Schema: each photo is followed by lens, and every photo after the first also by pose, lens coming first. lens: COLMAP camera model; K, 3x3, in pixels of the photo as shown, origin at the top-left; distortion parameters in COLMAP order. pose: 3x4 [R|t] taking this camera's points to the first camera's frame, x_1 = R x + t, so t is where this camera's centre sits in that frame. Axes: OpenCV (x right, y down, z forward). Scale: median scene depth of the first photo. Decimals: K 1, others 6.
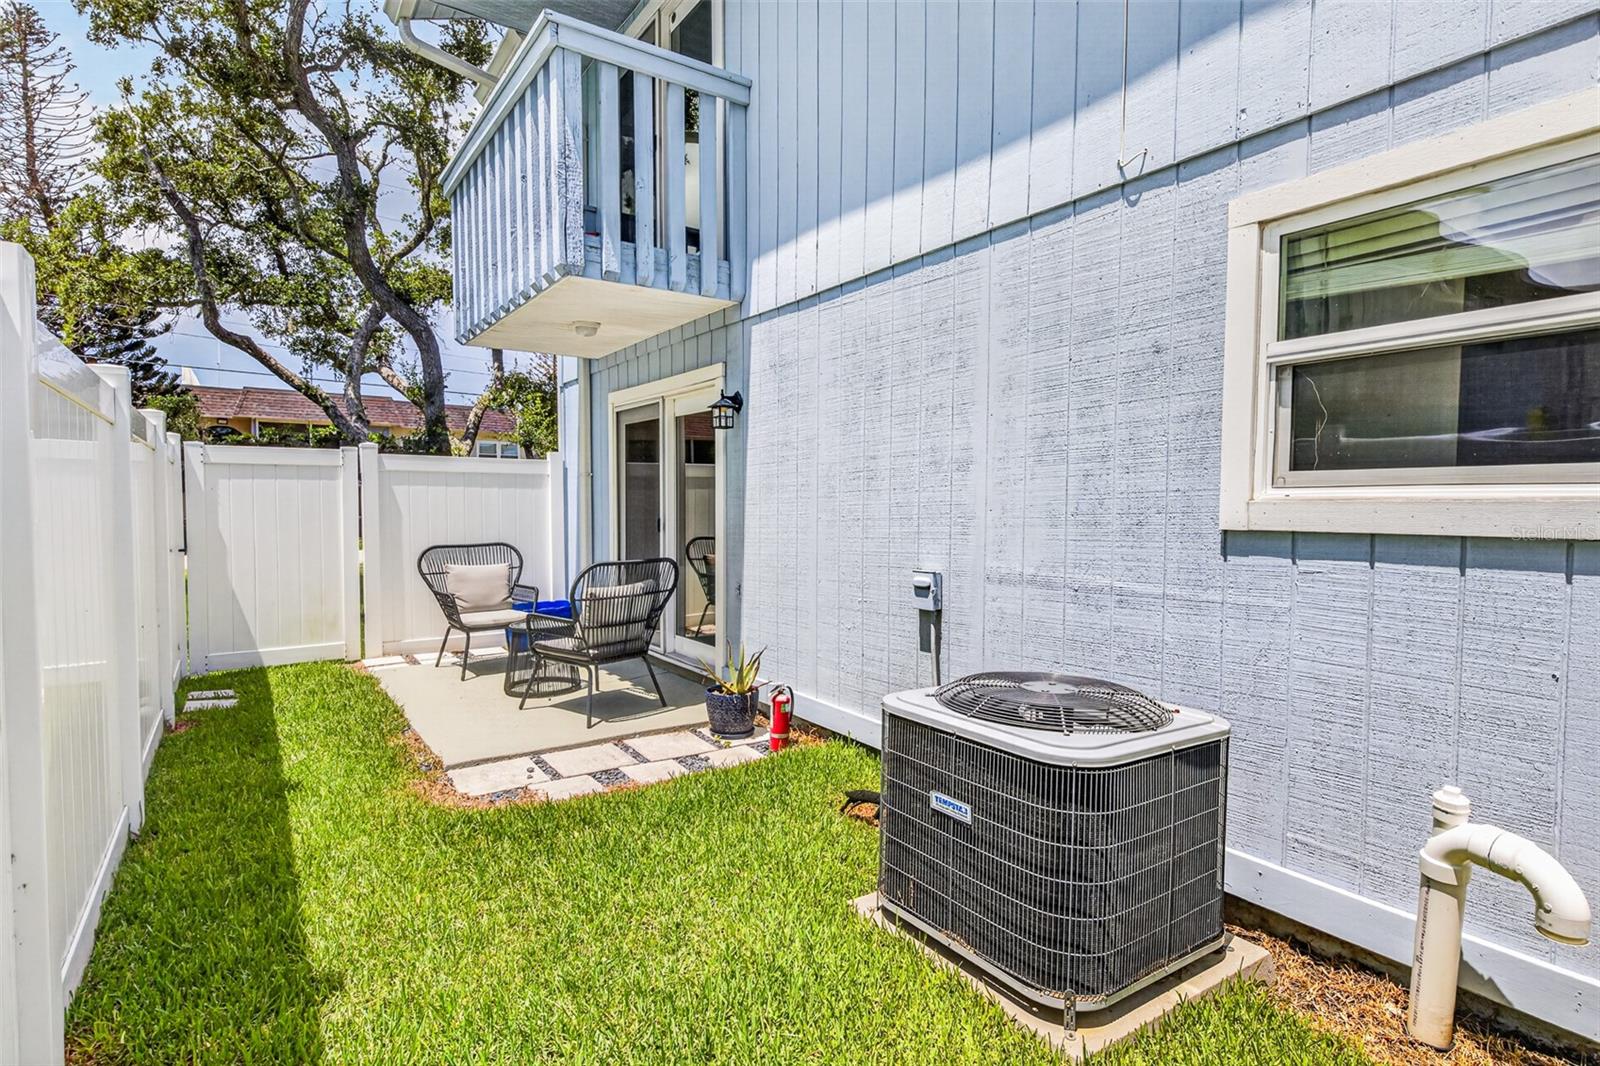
lens RADIAL K [[809.8, 0, 800.0], [0, 809.8, 533.0], [0, 0, 1]] dist [0.001275, -0.001303]
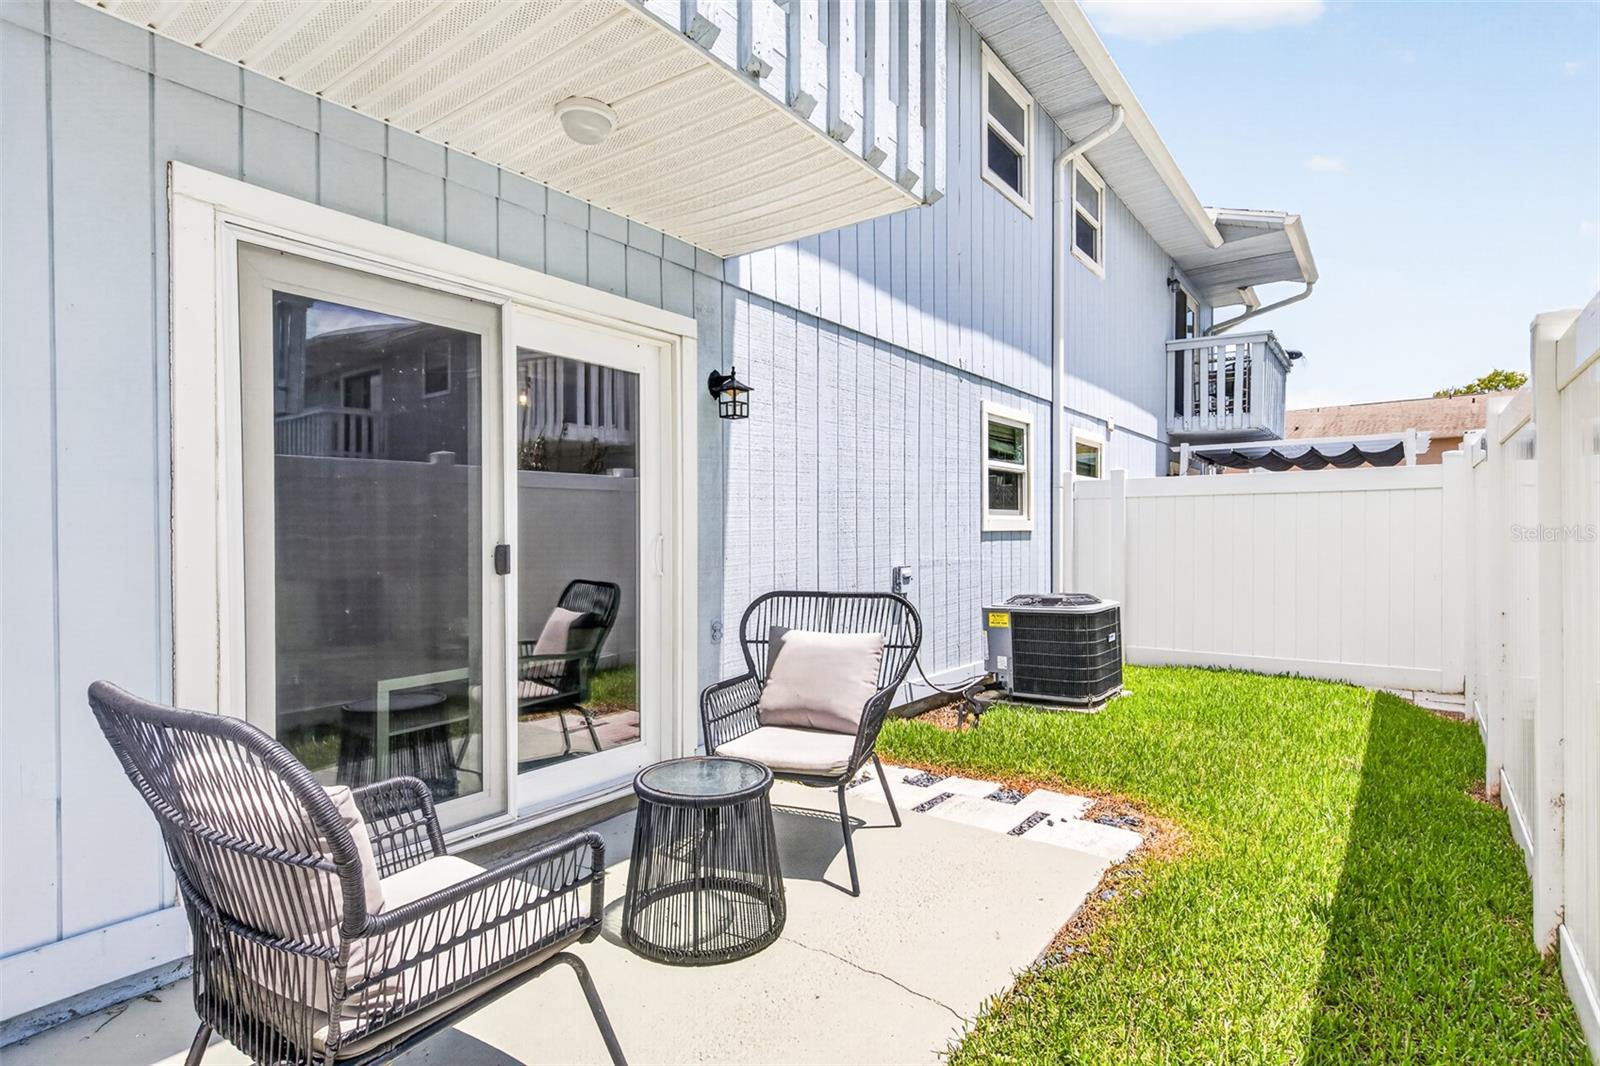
lens RADIAL K [[809.8, 0, 800.0], [0, 809.8, 533.0], [0, 0, 1]] dist [0.001275, -0.001303]
pose [[-0.327291, -0.005419, 0.944908, -0.973422], [0.035012, 0.999227, 0.017858, -0.038410], [-0.944275, 0.038928, -0.326849, 1.397751]]
